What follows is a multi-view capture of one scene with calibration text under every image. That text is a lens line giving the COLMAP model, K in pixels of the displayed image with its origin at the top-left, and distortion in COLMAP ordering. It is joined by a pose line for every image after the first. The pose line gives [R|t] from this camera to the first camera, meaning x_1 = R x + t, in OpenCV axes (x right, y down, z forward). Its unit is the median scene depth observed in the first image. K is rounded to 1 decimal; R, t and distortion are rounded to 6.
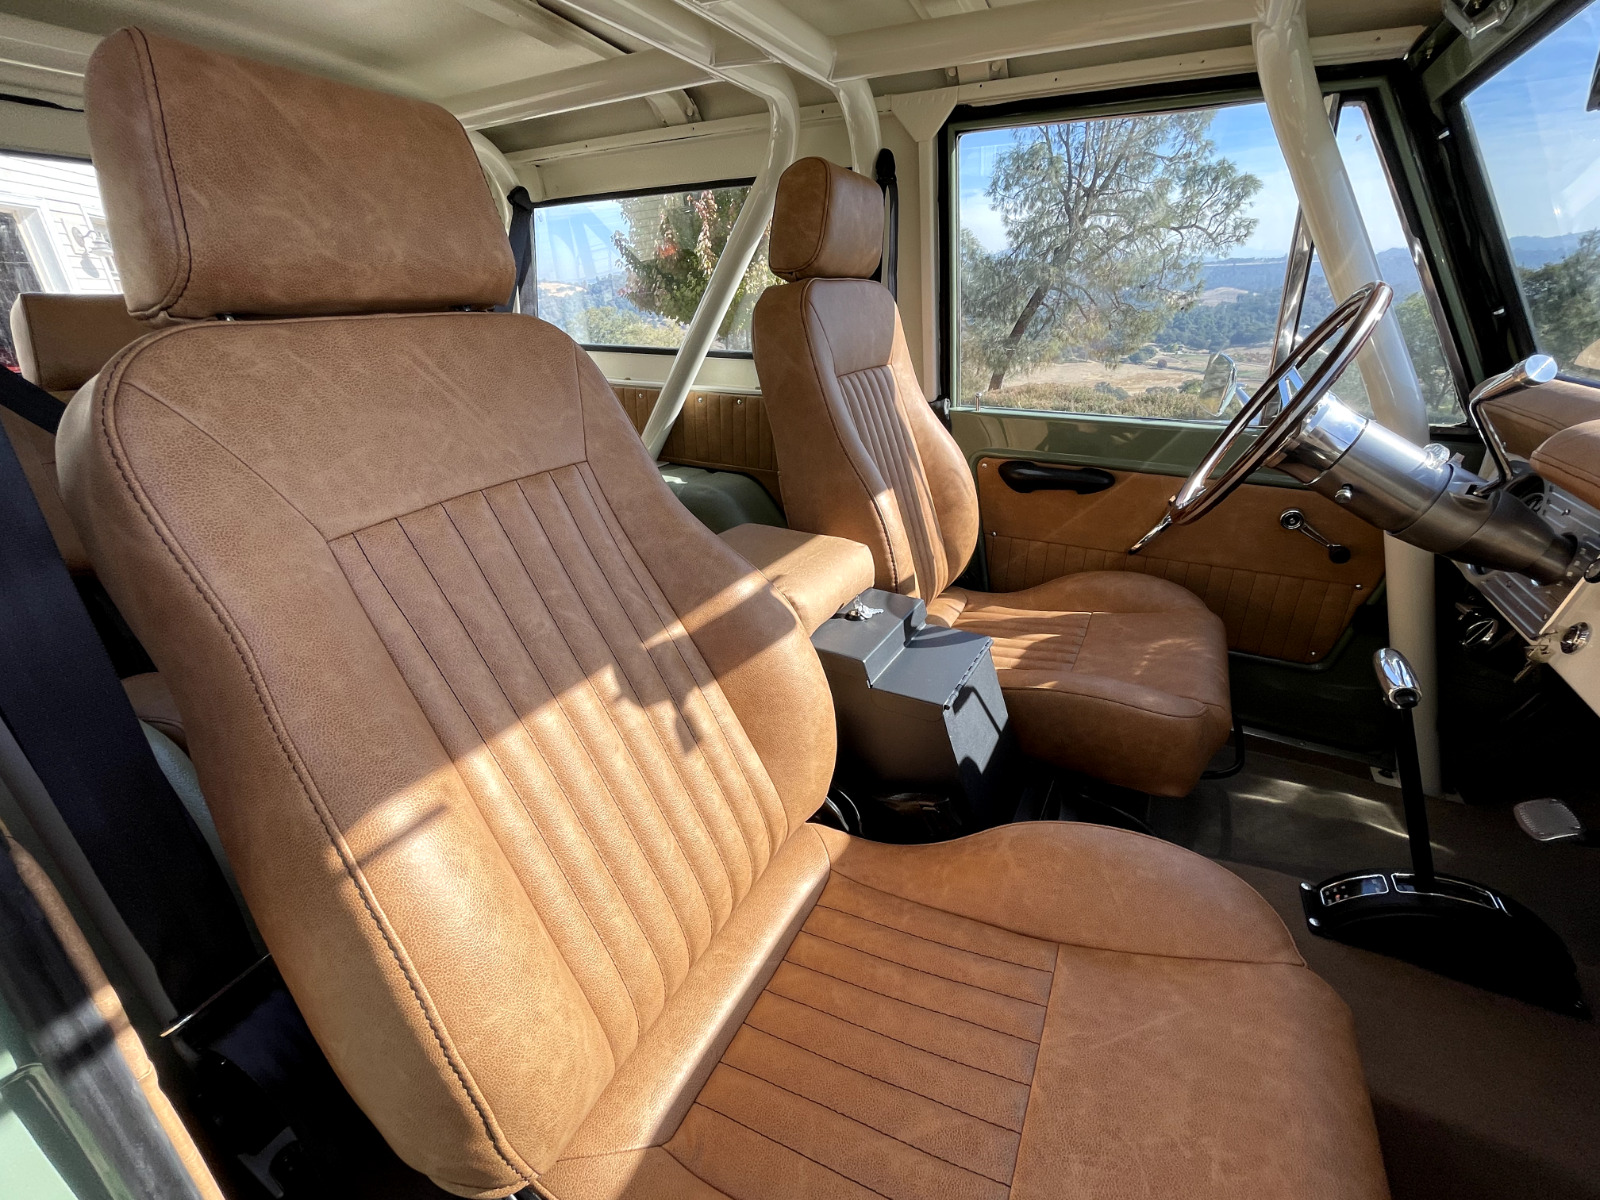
lens RADIAL K [[681.1, 0, 800.4], [0, 681.1, 569.9], [0, 0, 1]] dist [-0.001761, -0.000139]
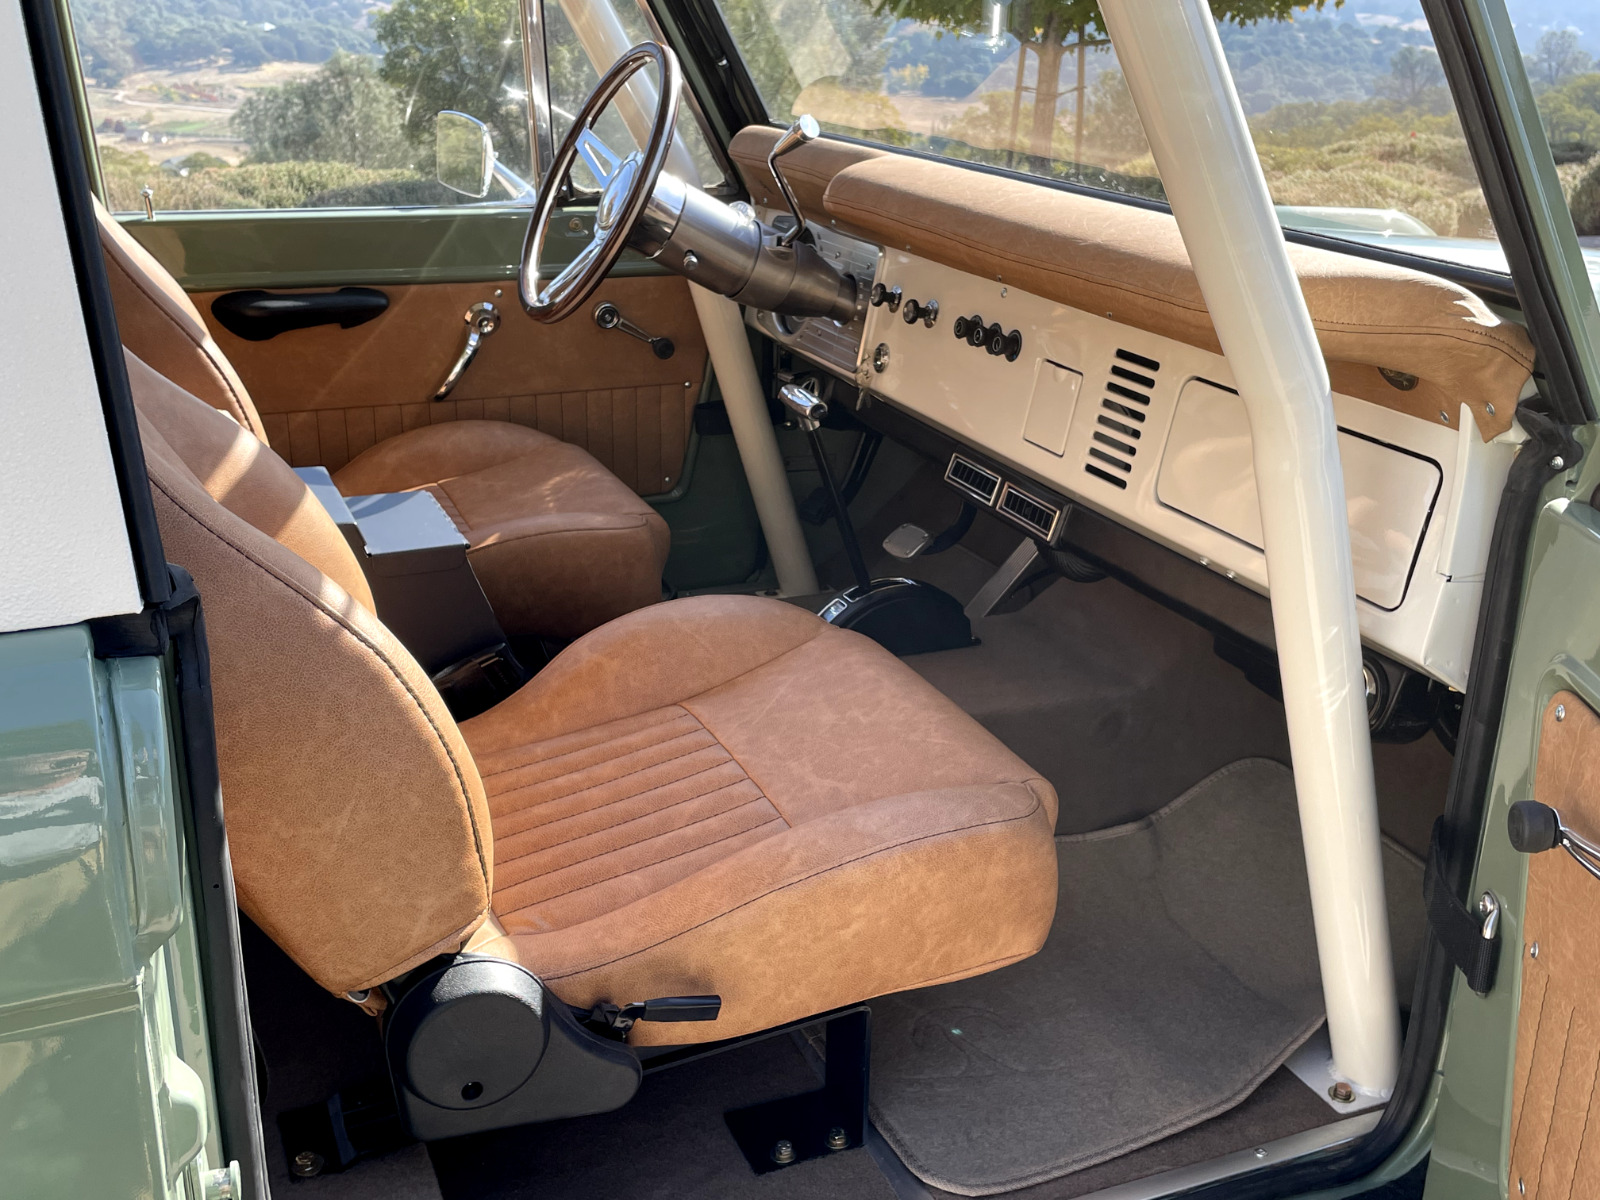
lens RADIAL K [[3099.3, 0, 800.0], [0, 3099.3, 600.0], [0, 0, 1]] dist [0.222224, 0.179860]
pose [[0.578798, -0.166531, 0.798286, -2.313117], [0.269730, 0.962921, 0.005308, 0.316162], [-0.769570, 0.212249, 0.602256, -1.417566]]
